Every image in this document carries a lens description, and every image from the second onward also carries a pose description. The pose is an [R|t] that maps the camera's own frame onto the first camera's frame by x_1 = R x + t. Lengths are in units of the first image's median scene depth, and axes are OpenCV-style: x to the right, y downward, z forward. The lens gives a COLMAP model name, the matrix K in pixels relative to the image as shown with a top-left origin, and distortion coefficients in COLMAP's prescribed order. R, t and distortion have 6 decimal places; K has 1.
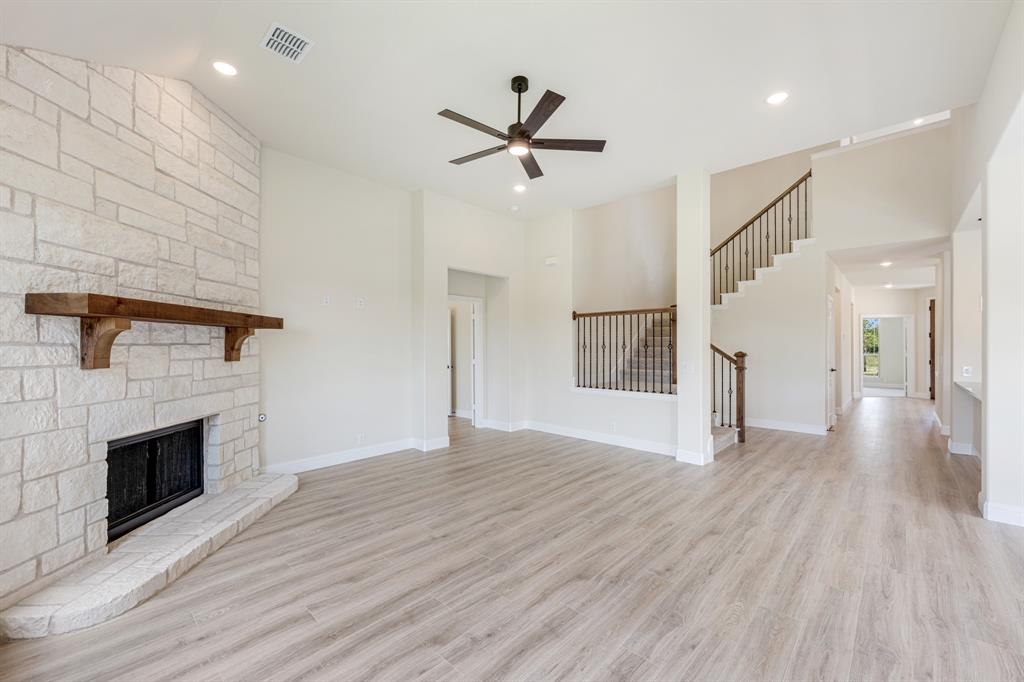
lens RADIAL K [[409.9, 0, 519.5], [0, 409.9, 343.8], [0, 0, 1]] dist [0.000986, 0.000133]
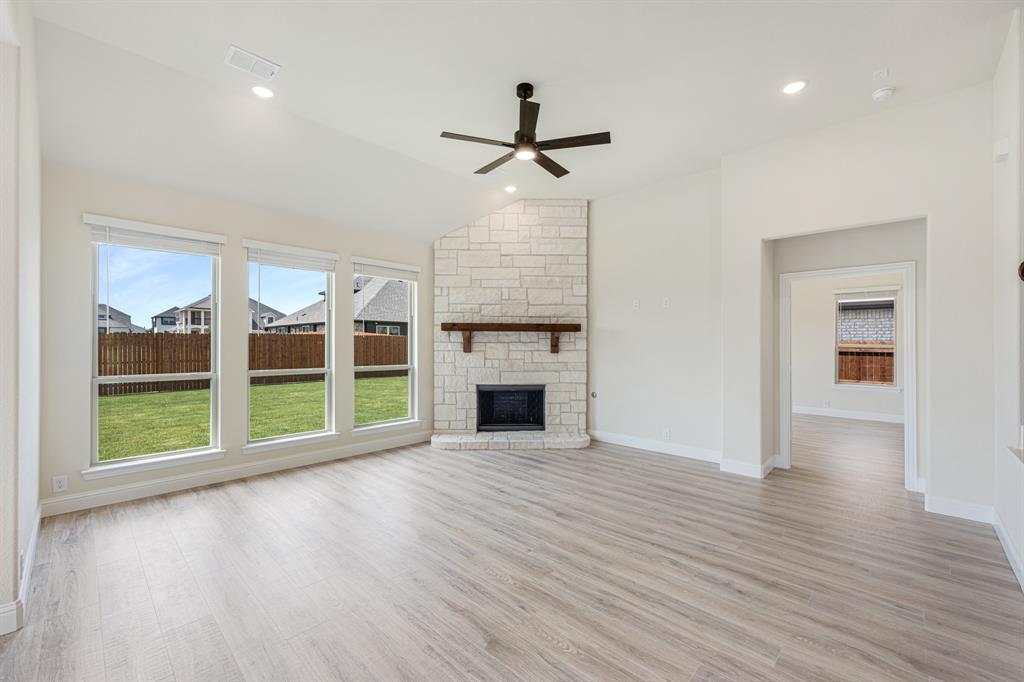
lens RADIAL K [[417.6, 0, 514.7], [0, 417.6, 342.7], [0, 0, 1]] dist [-0.002894, -0.000204]
pose [[-0.013999, 0.001300, -0.999901, 0.921515], [0.000724, 0.999999, 0.001290, 0.000150], [0.999902, -0.000706, -0.014000, 0.865313]]
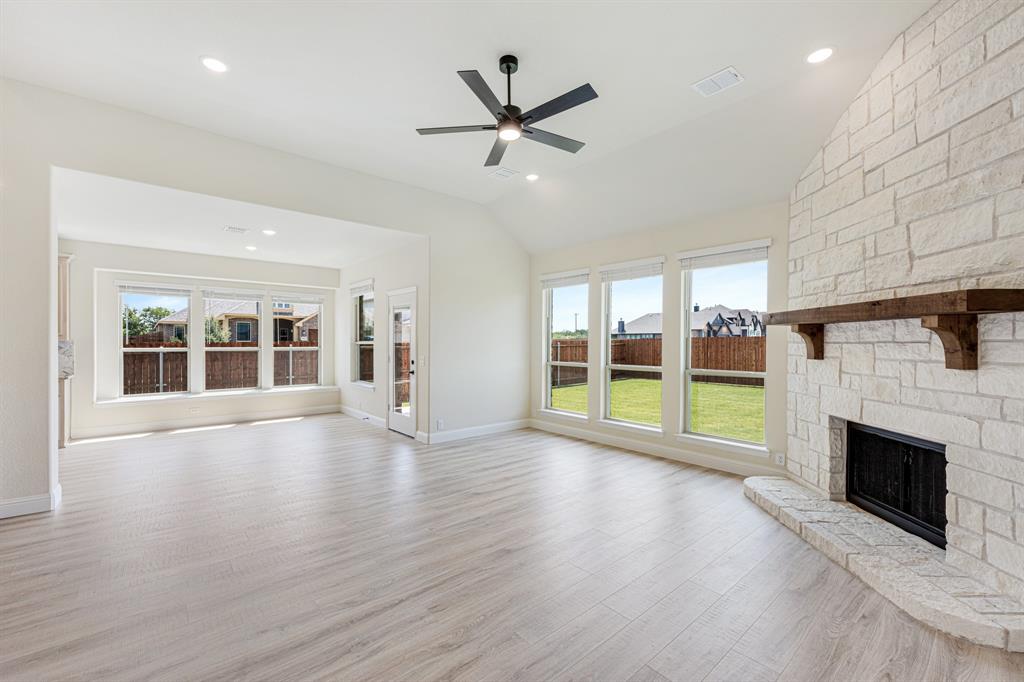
lens RADIAL K [[417.6, 0, 514.7], [0, 417.6, 342.7], [0, 0, 1]] dist [-0.002894, -0.000204]
pose [[-0.994286, -0.003320, 0.106701, -0.091130], [-0.003671, 0.999988, -0.003095, 0.006666], [-0.106690, -0.003469, -0.994286, 1.697770]]
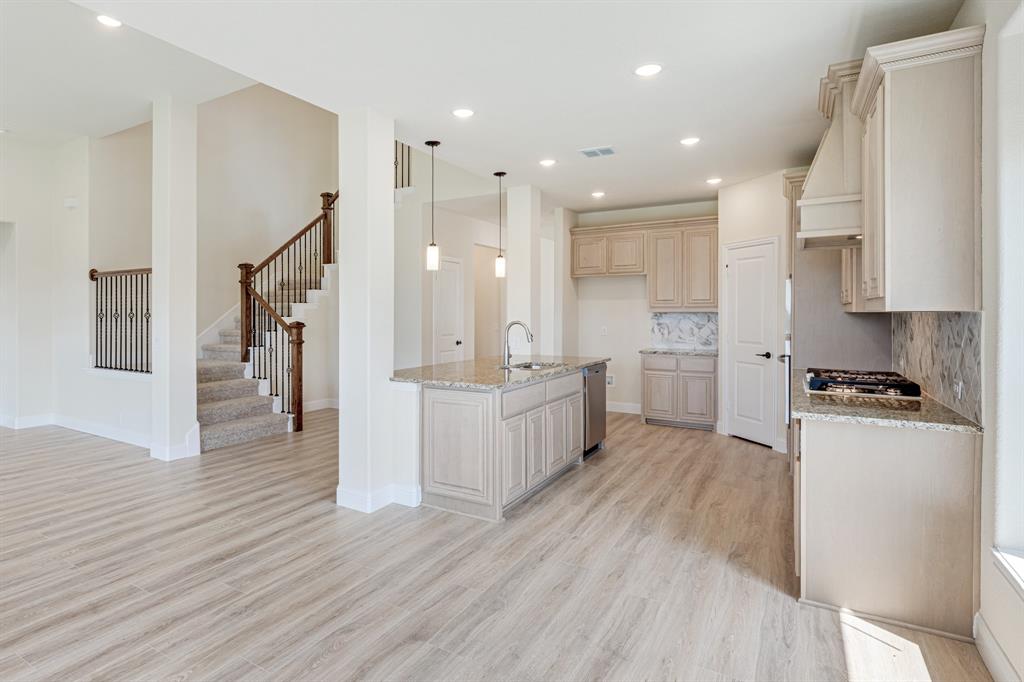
lens RADIAL K [[543.5, 0, 450.7], [0, 543.5, 314.2], [0, 0, 1]] dist [-0.001740, -0.000054]
pose [[0.984419, 0.000602, 0.175836, 1.049560], [-0.001733, 0.999979, 0.006281, -0.004271], [-0.175828, -0.006488, 0.984400, -0.210718]]
